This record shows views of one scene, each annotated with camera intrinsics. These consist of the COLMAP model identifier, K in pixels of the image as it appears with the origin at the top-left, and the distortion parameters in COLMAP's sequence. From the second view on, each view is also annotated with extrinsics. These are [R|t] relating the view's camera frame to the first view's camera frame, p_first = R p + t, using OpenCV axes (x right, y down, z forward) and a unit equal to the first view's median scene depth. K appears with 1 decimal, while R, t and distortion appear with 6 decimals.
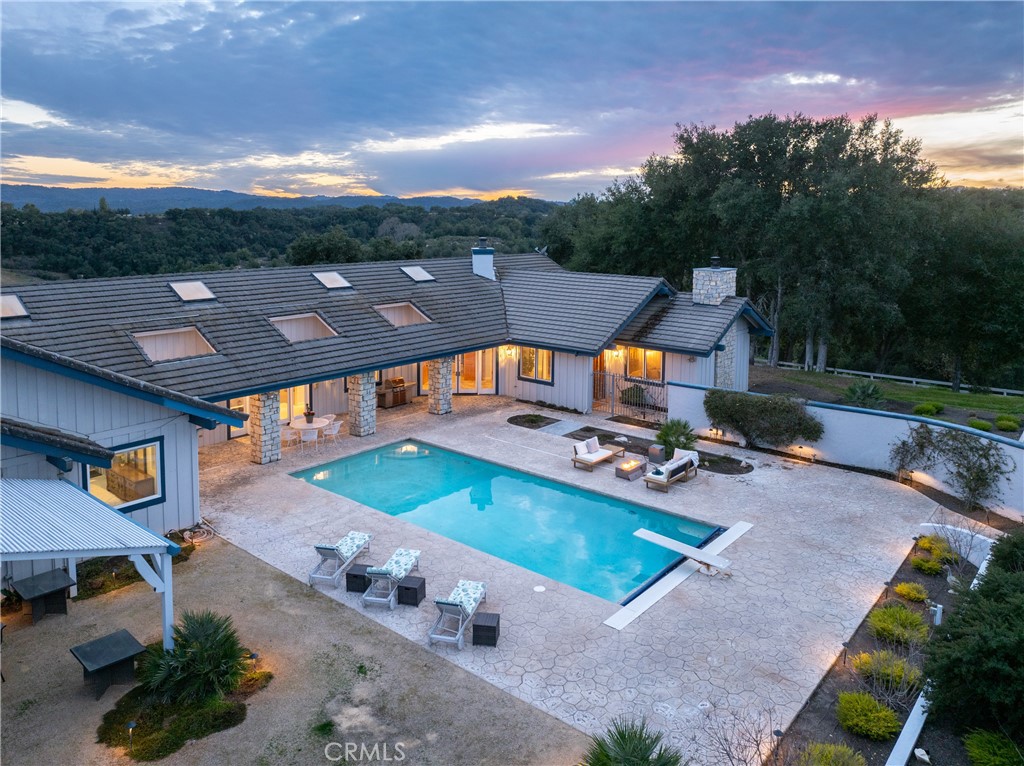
lens RADIAL K [[766.7, 0, 518.1], [0, 766.7, 284.8], [0, 0, 1]] dist [-0.037350, -0.001488]
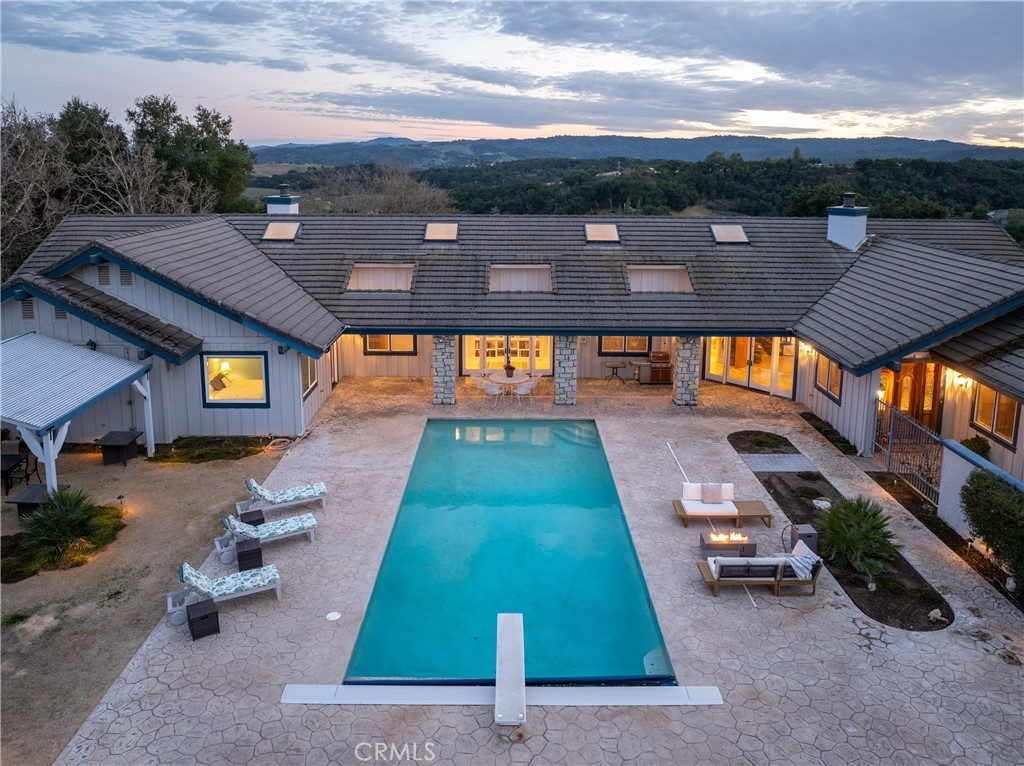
lens RADIAL K [[766.7, 0, 518.1], [0, 766.7, 284.8], [0, 0, 1]] dist [-0.037350, -0.001488]
pose [[0.643063, 0.126480, -0.755296, 0.392235], [-0.077481, 0.991952, 0.100142, -0.027857], [0.761884, -0.005877, 0.647687, 0.336096]]
